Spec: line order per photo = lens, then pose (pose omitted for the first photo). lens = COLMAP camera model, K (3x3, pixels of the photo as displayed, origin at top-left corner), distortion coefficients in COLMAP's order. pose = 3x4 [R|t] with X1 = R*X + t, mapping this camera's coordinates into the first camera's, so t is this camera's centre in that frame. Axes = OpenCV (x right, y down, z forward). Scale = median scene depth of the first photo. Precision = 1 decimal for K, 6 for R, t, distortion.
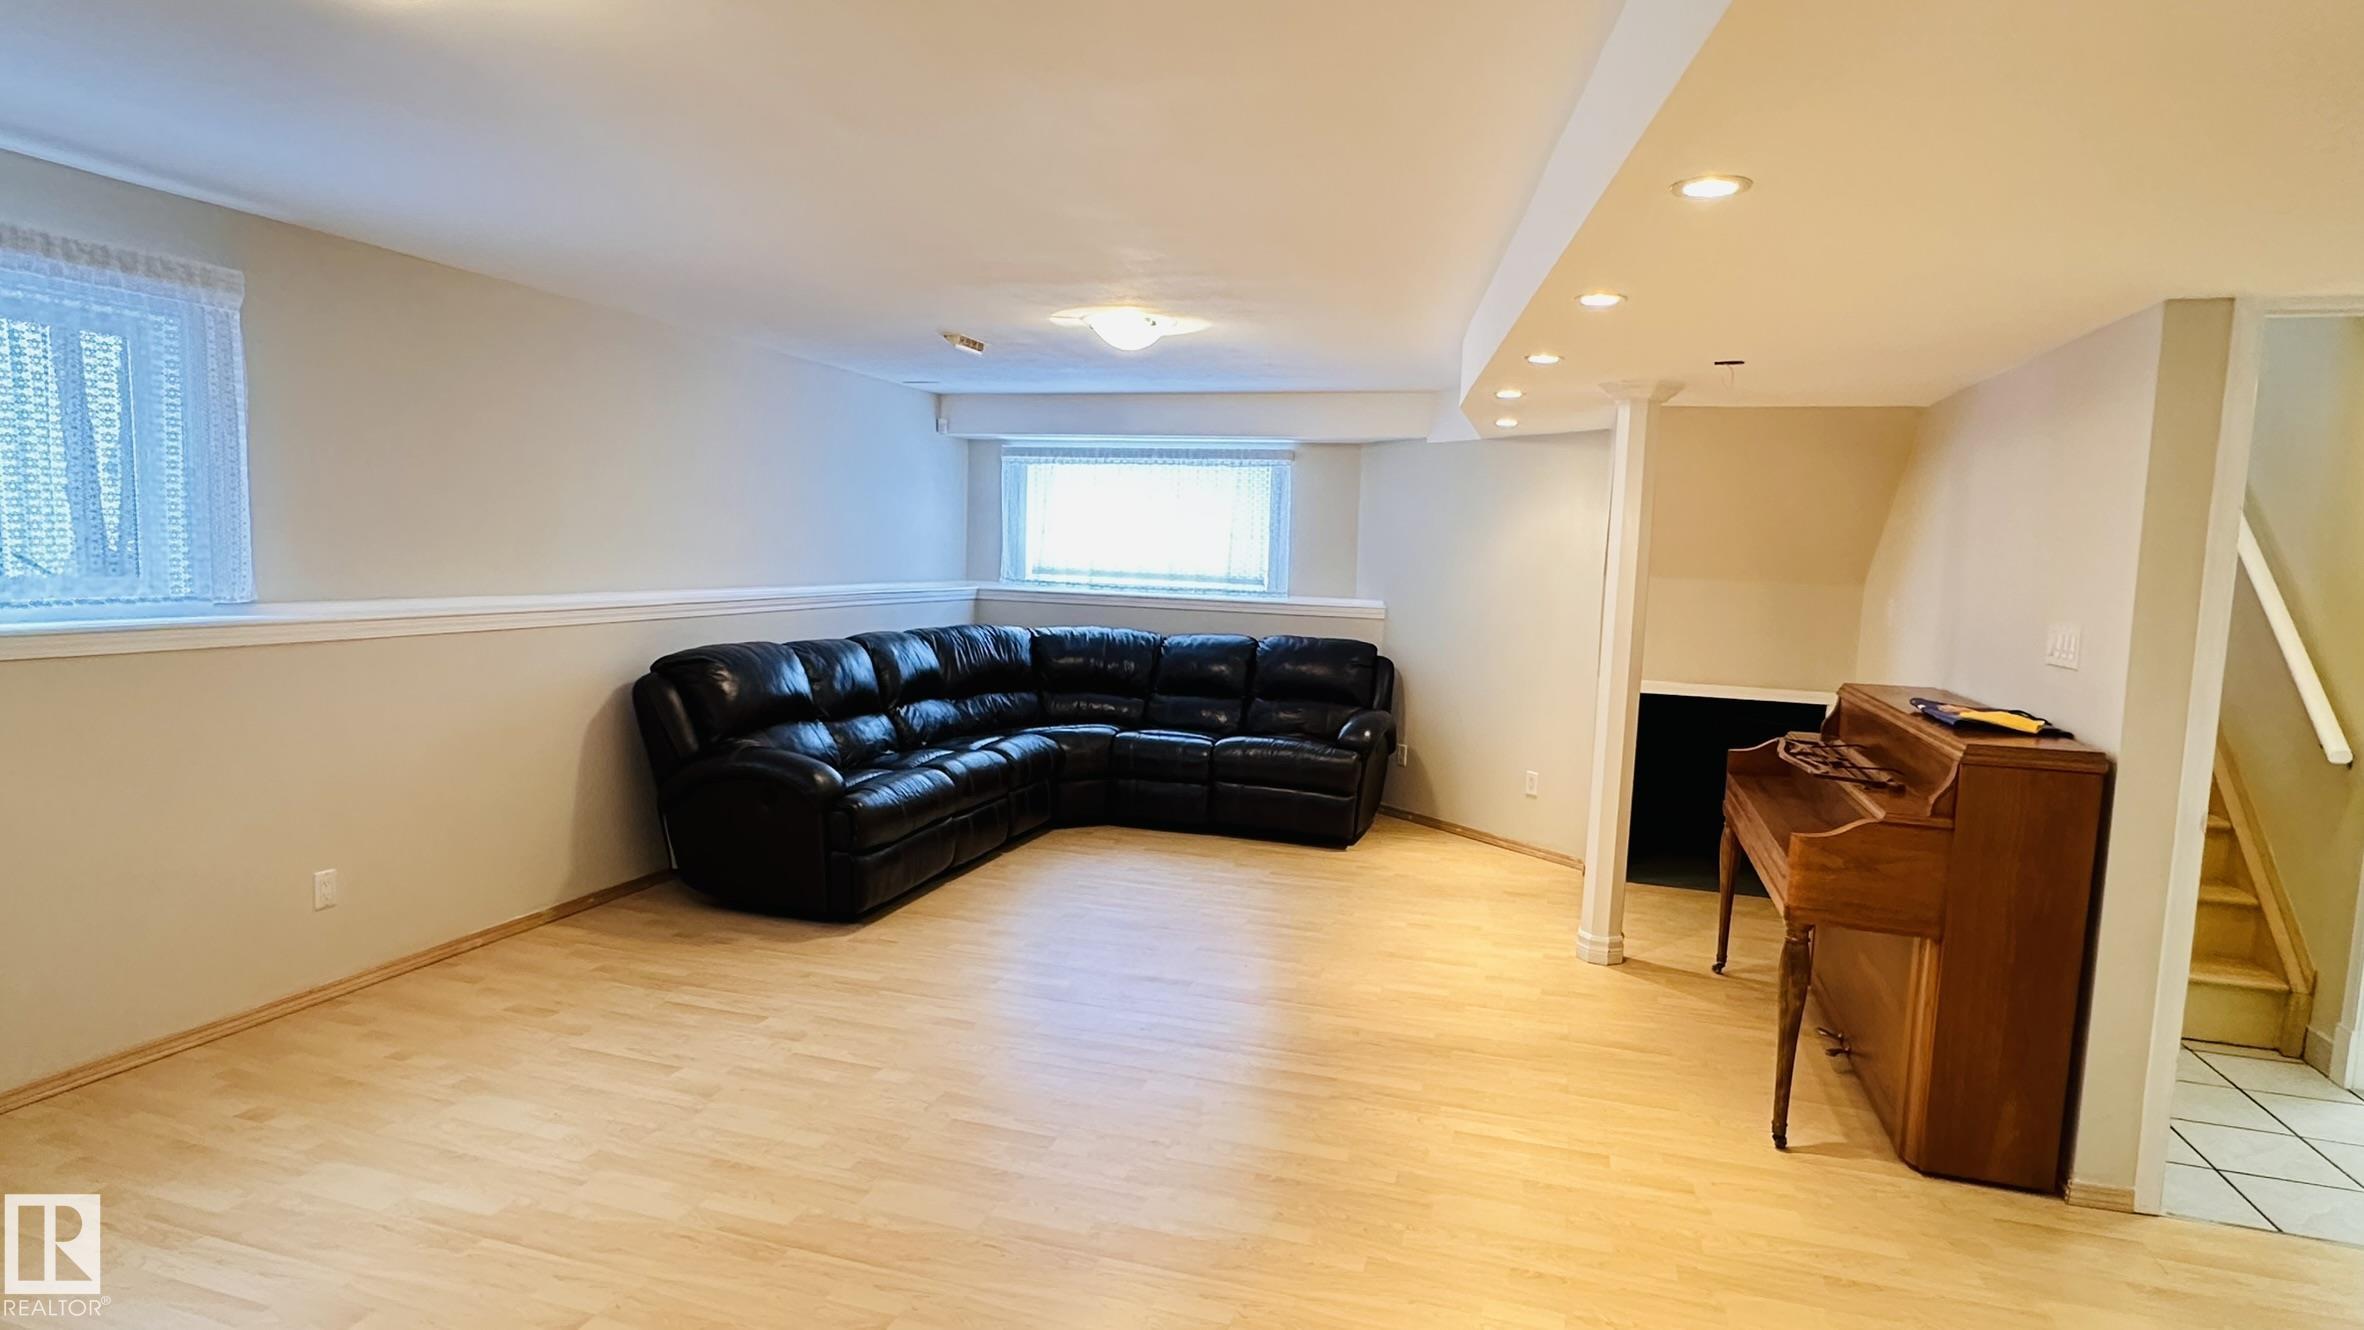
lens RADIAL K [[1236.3, 0, 1177.8], [0, 1236.3, 673.8], [0, 0, 1]] dist [-0.005074, 0.001744]
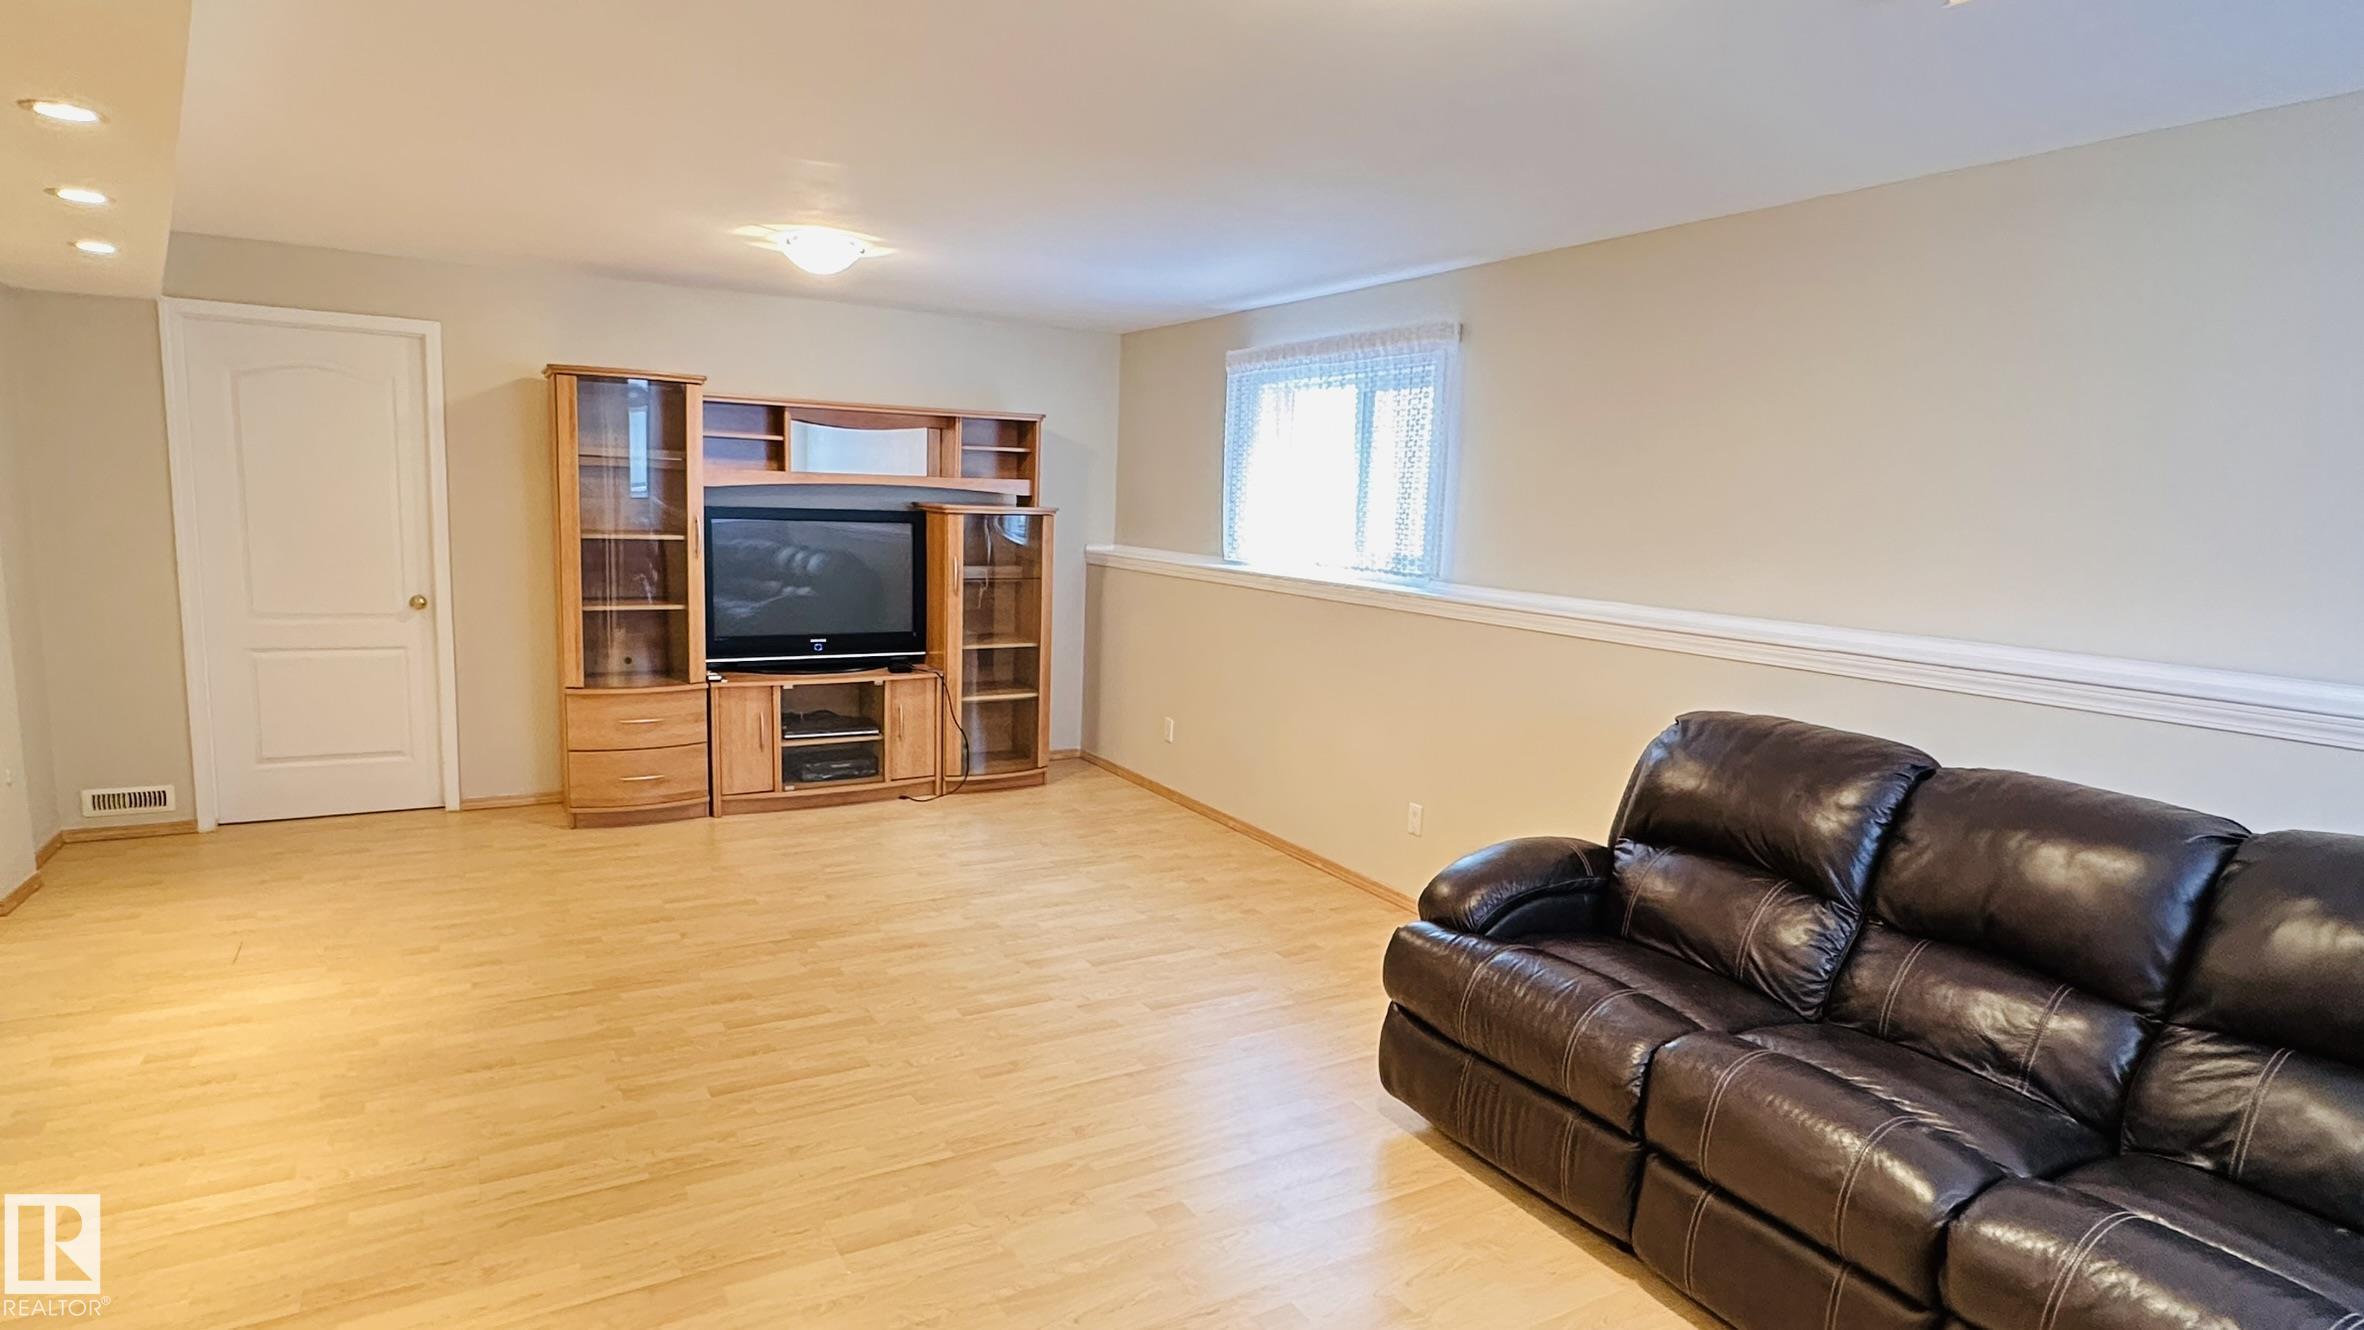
lens RADIAL K [[1236.3, 0, 1177.8], [0, 1236.3, 673.8], [0, 0, 1]] dist [-0.005074, 0.001744]
pose [[-0.669282, 0.046614, -0.741545, 0.408023], [-0.135361, 0.973679, 0.183376, -0.177767], [0.730574, 0.223107, -0.645356, 1.816185]]
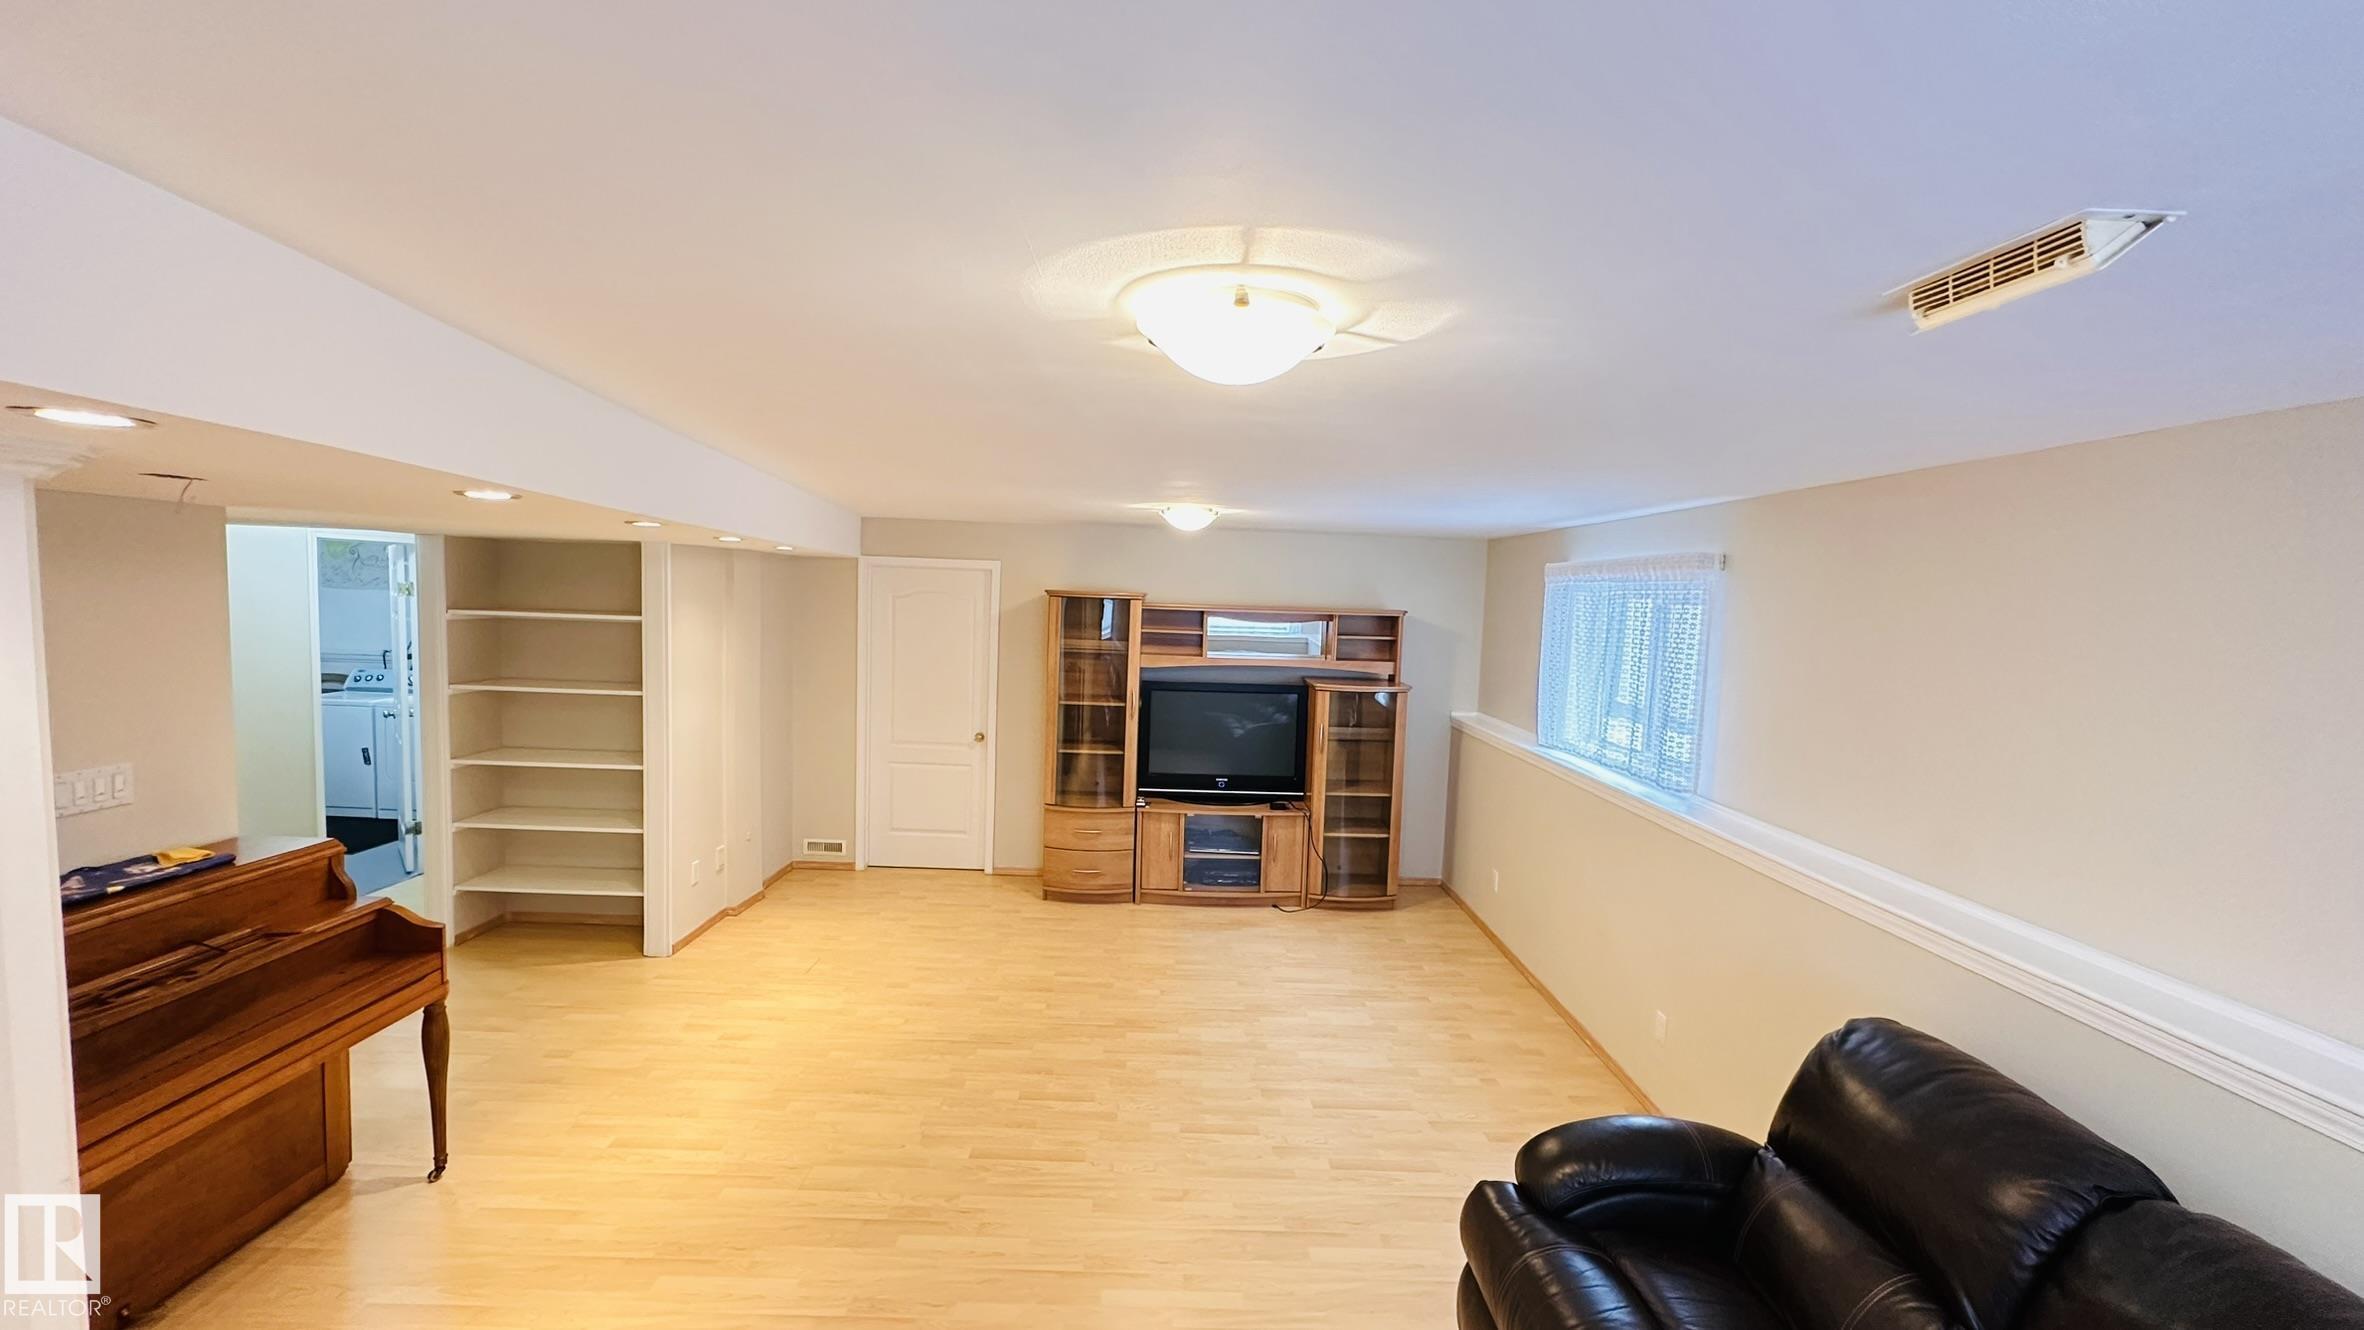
lens RADIAL K [[939.0, 0, 1182.0], [0, 939.0, 665.0], [0, 0, 1]] dist [0.000272, 0.000173]
pose [[-0.945940, -0.044044, -0.321338, 0.099963], [-0.100115, 0.982008, 0.160114, -0.332183], [0.308504, 0.183629, -0.933330, 1.918178]]
